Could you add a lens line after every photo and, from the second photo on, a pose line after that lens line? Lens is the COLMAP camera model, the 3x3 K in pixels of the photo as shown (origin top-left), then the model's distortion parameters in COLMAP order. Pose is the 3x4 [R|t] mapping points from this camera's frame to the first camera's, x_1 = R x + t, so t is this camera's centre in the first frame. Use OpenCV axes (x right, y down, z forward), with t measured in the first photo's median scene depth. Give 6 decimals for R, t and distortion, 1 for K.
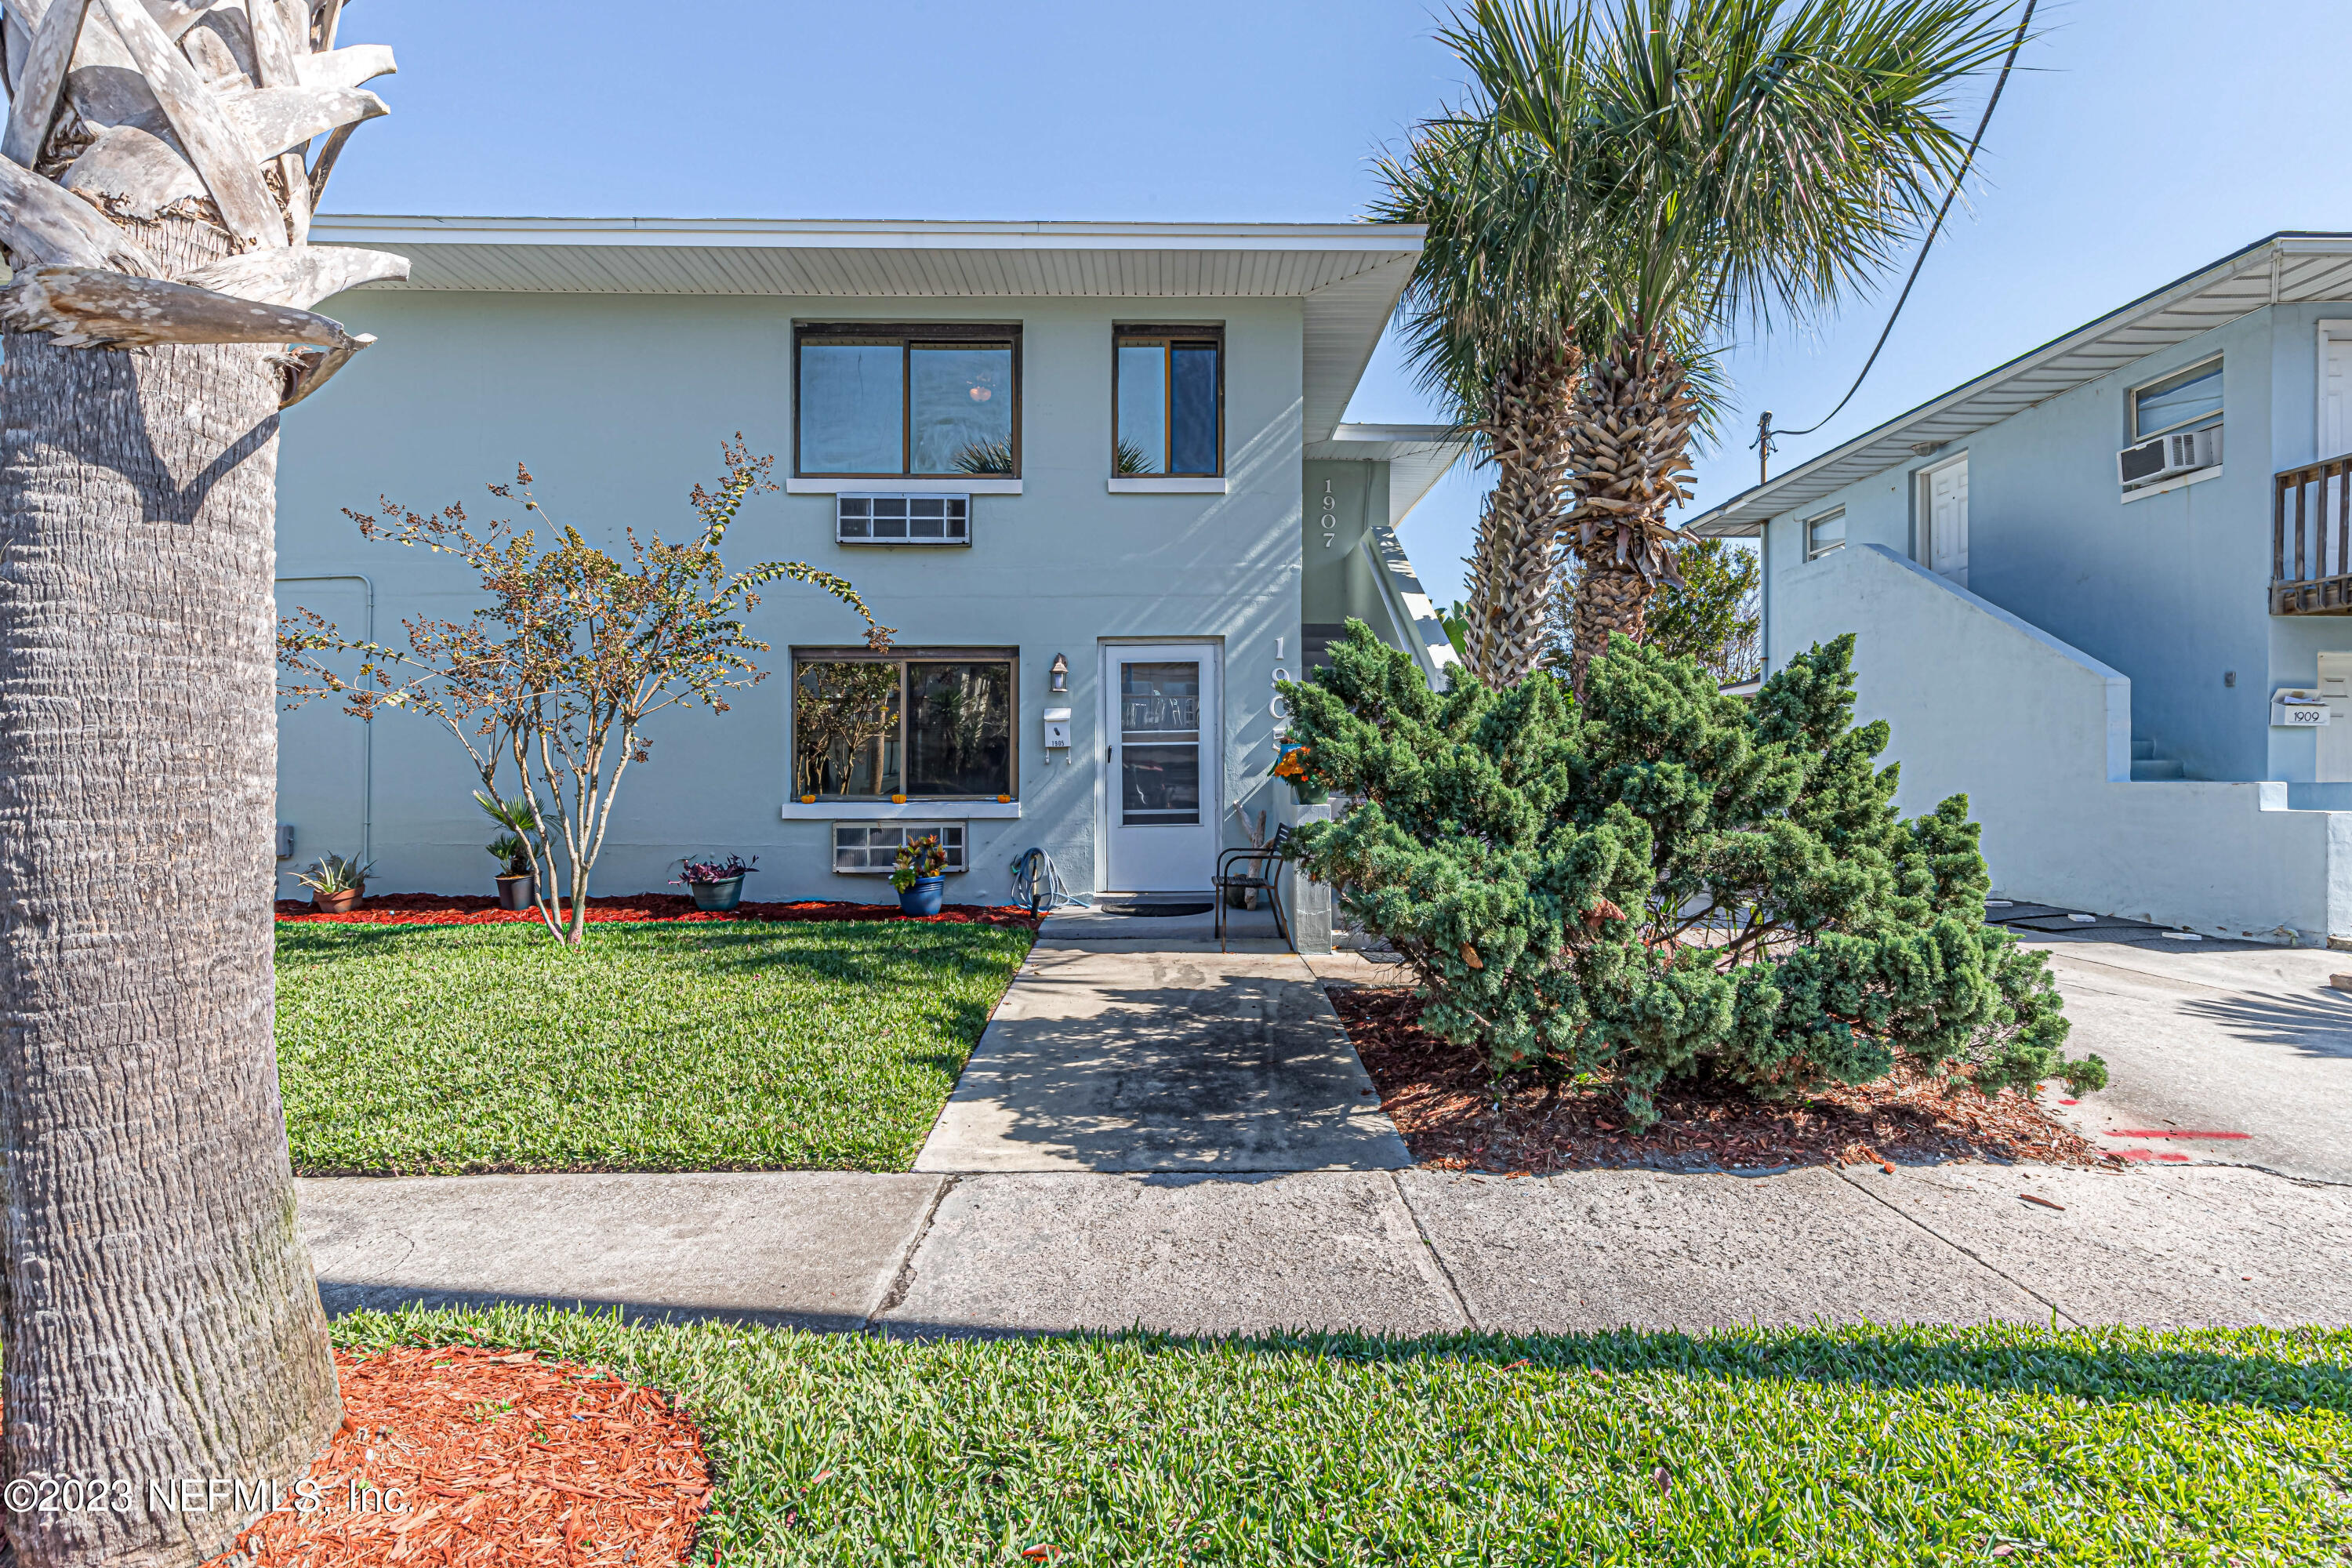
lens RADIAL K [[1053.6, 0, 1167.4], [0, 1053.6, 792.4], [0, 0, 1]] dist [0.006345, -0.001649]
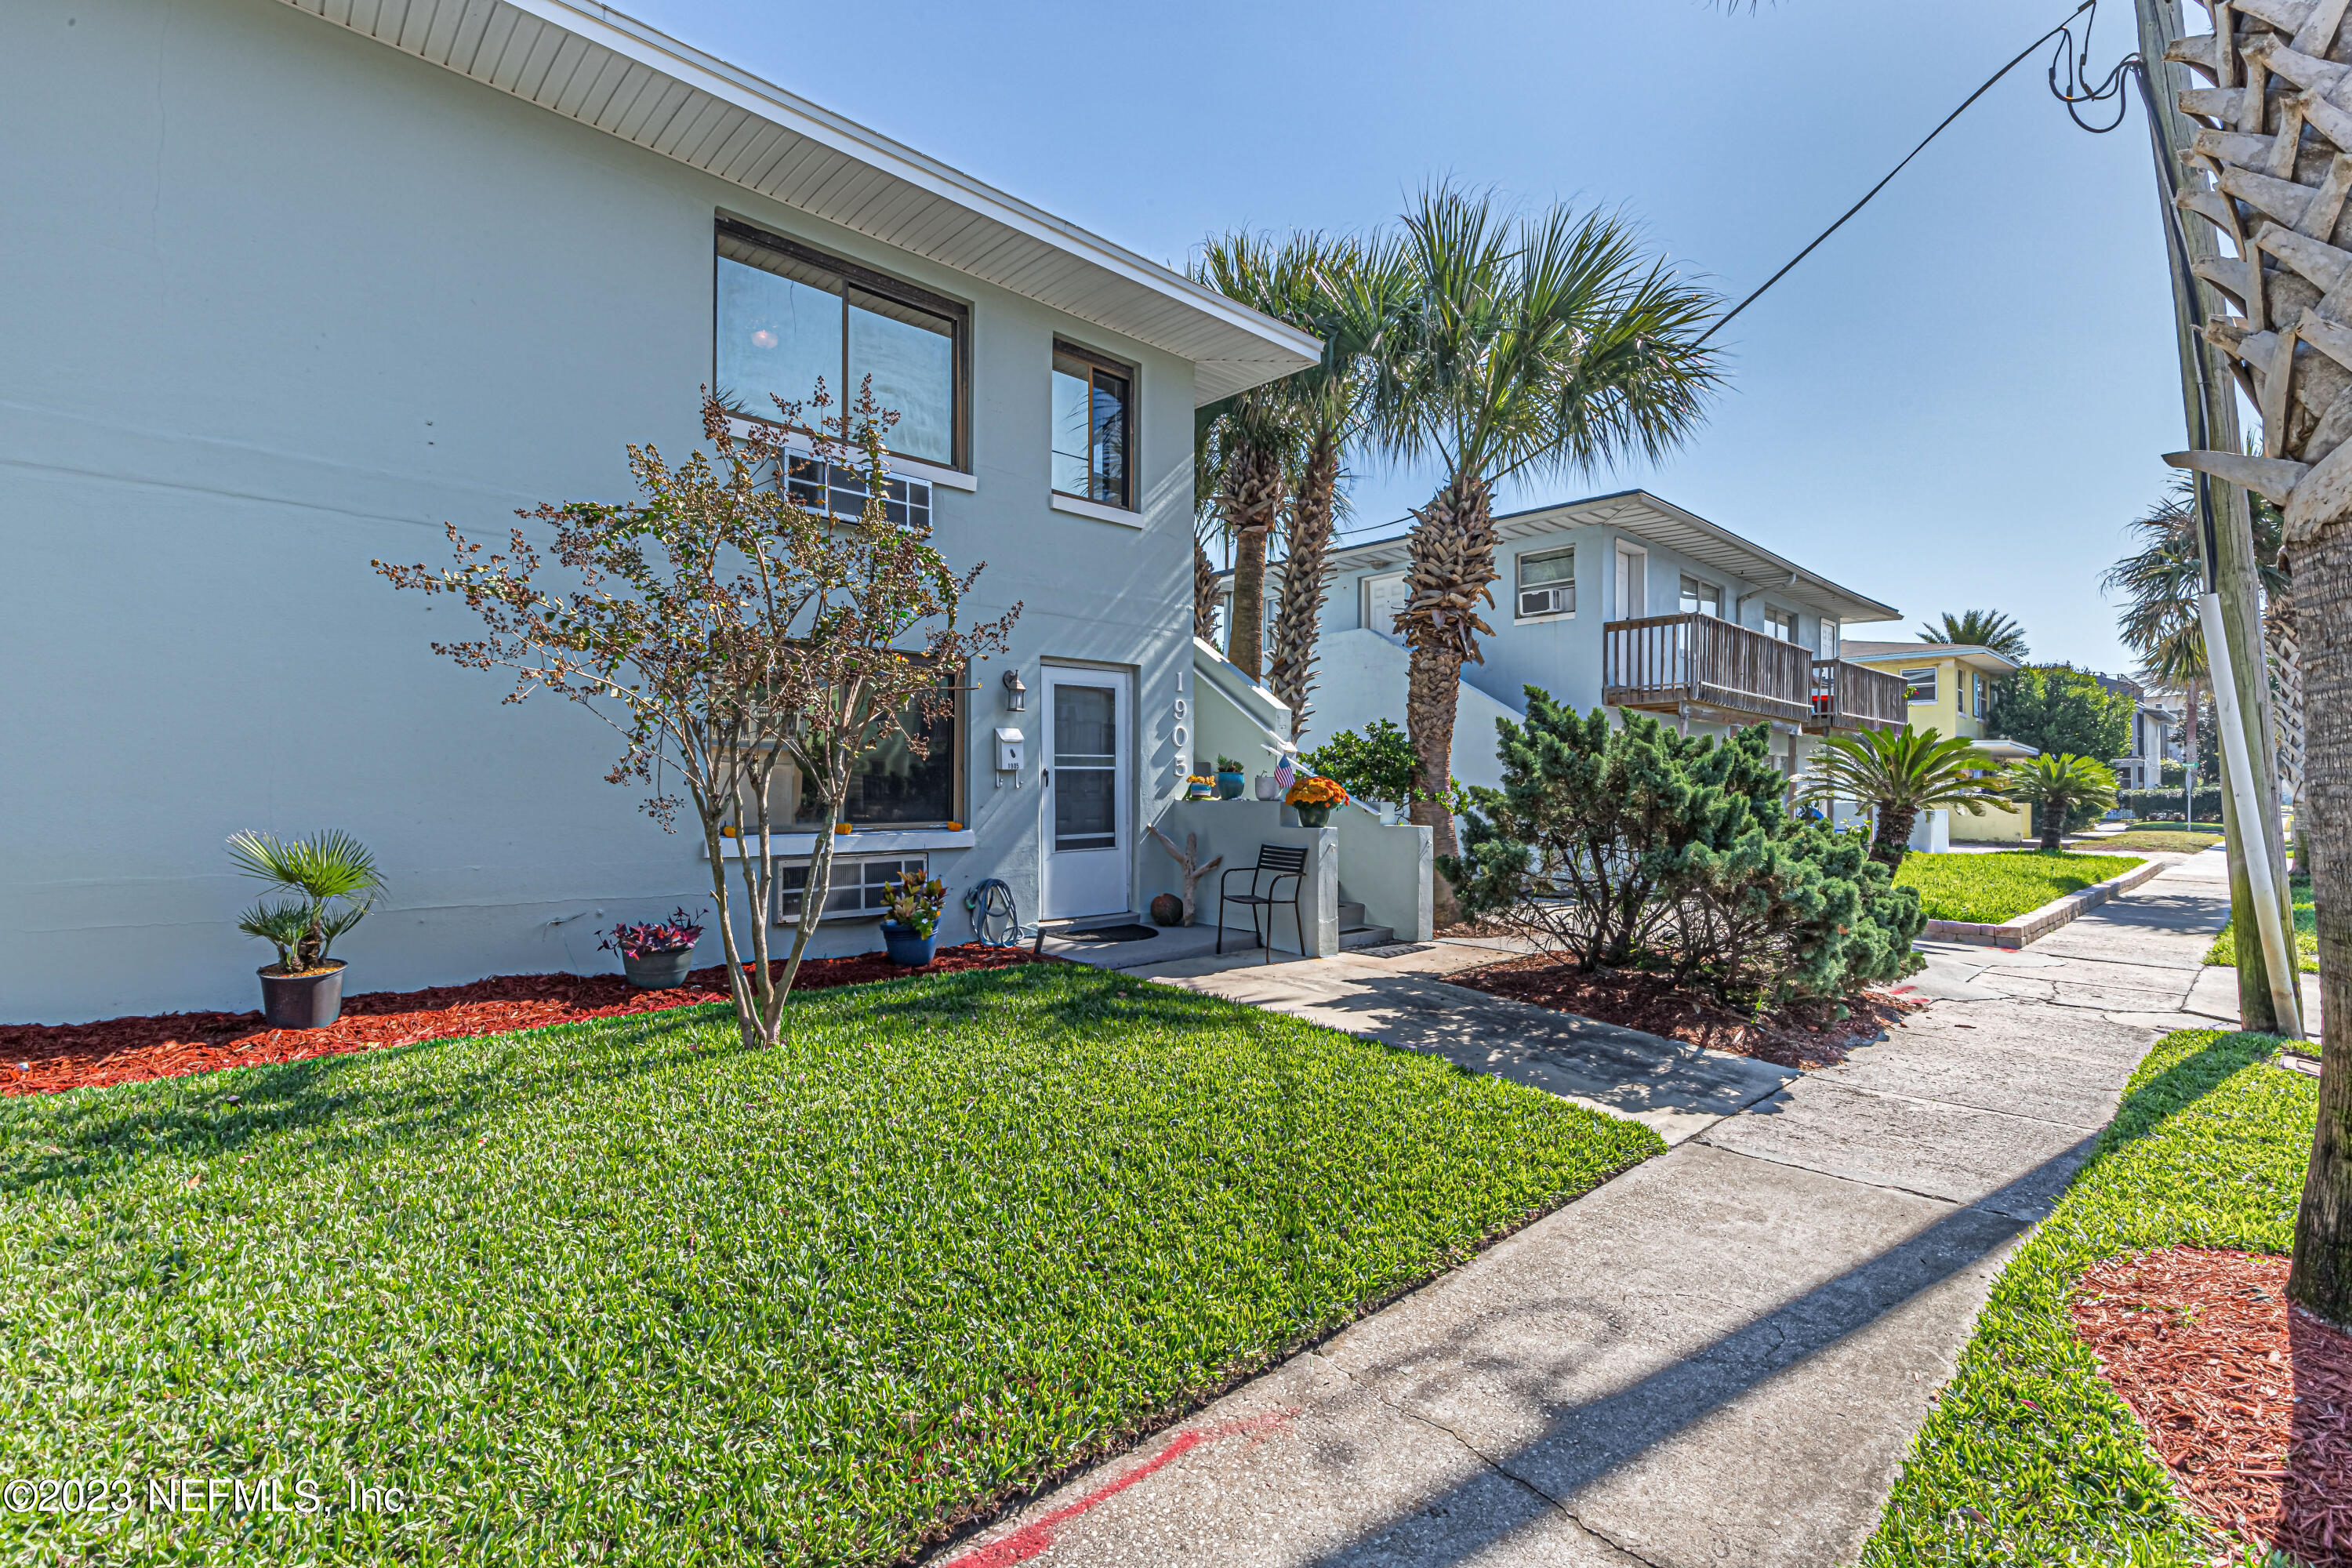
lens RADIAL K [[1053.6, 0, 1164.1], [0, 1053.6, 791.0], [0, 0, 1]] dist [0.006345, -0.001649]
pose [[0.739751, 0.003387, 0.672872, -0.630626], [0.005165, 0.999929, -0.010712, -0.013175], [-0.672861, 0.011400, 0.739681, 0.216211]]
